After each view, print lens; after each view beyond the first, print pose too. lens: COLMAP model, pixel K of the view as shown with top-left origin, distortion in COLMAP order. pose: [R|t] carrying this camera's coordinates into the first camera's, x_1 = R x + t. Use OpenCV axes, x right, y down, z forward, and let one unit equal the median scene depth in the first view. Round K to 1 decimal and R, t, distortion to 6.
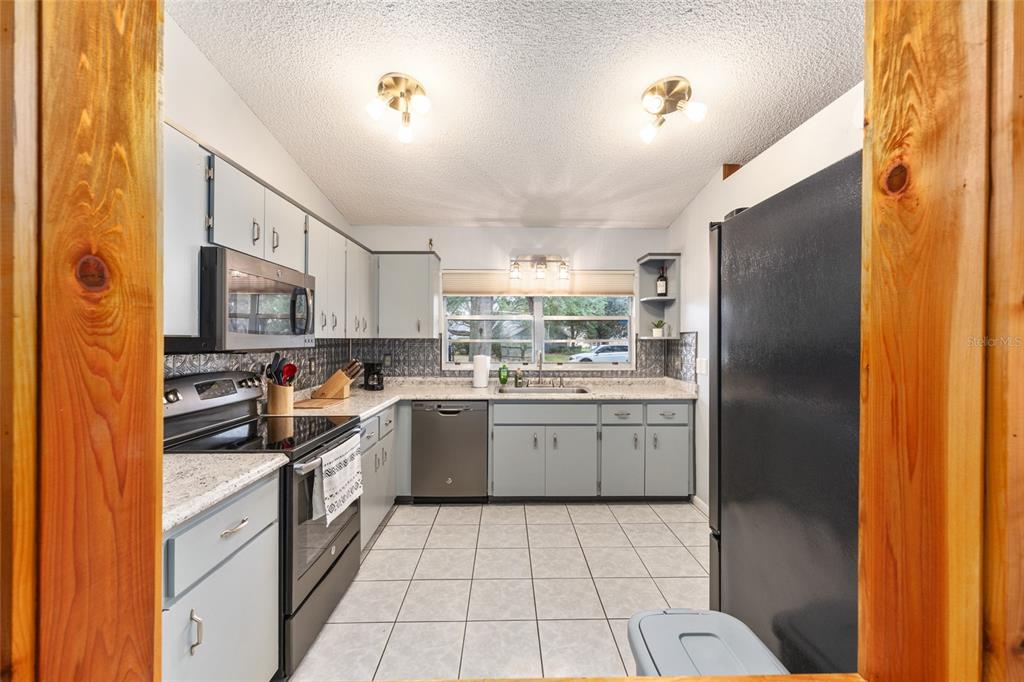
lens RADIAL K [[406.1, 0, 513.2], [0, 406.1, 339.1], [0, 0, 1]] dist [-0.009259, 0.000313]
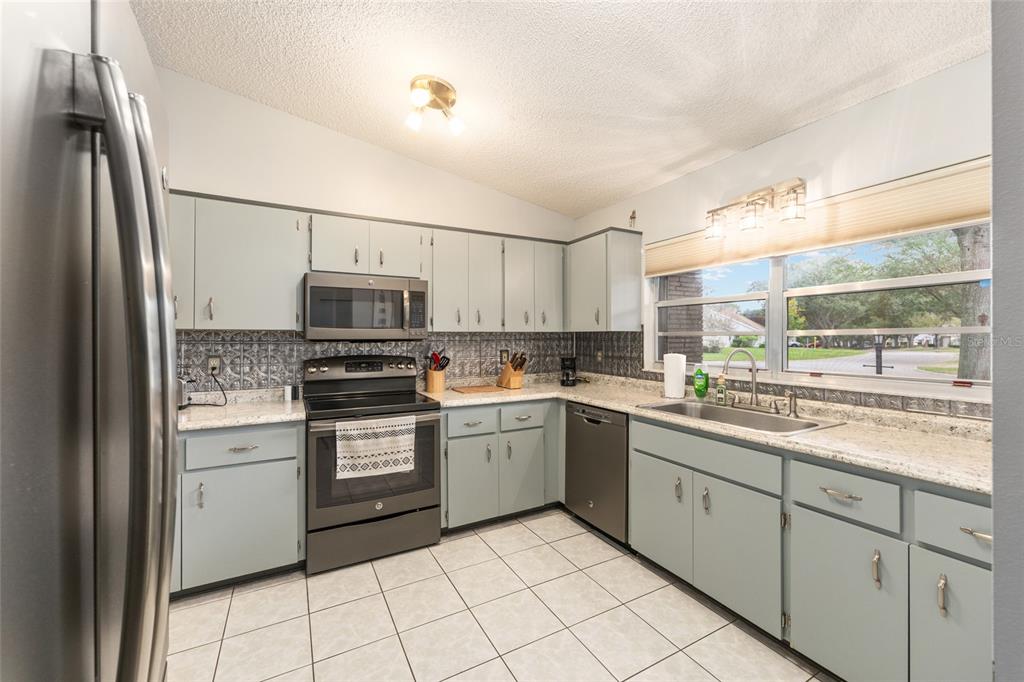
lens RADIAL K [[406.1, 0, 516.3], [0, 406.1, 334.7], [0, 0, 1]] dist [-0.009259, 0.000313]
pose [[0.470679, -0.007405, -0.882274, 0.491527], [0.003892, 0.999972, -0.006317, 0.011310], [0.882296, -0.000461, 0.470695, 0.473672]]
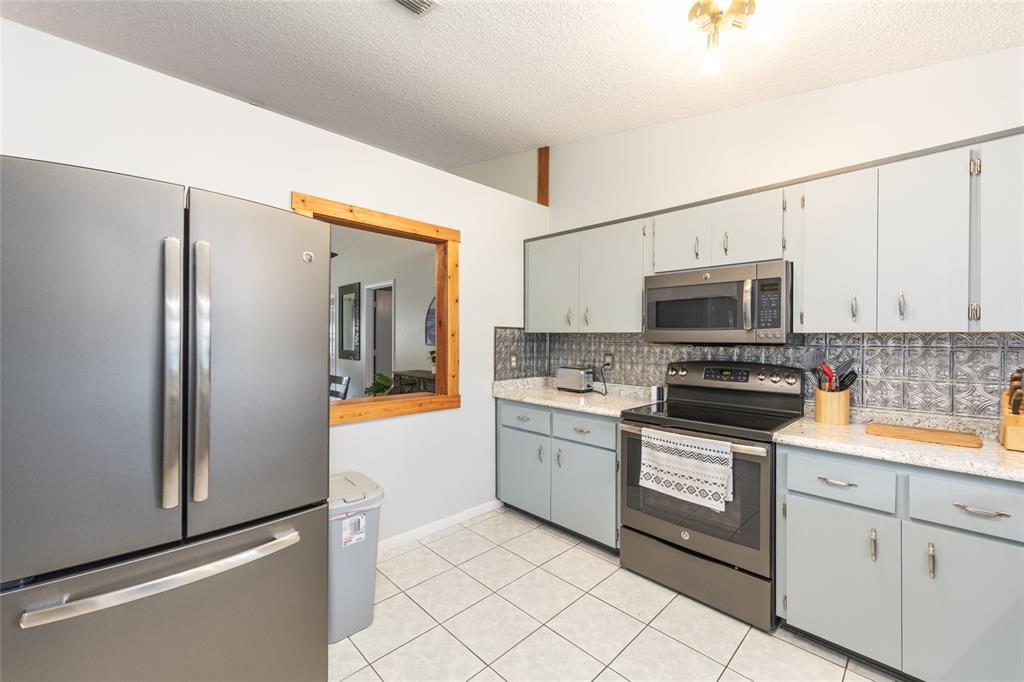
lens RADIAL K [[406.1, 0, 515.1], [0, 406.1, 341.0], [0, 0, 1]] dist [-0.009259, 0.000313]
pose [[-0.722644, -0.000528, -0.691220, 0.355883], [-0.005636, 0.999971, 0.005130, 0.009838], [0.691197, 0.007603, -0.722626, 0.864956]]
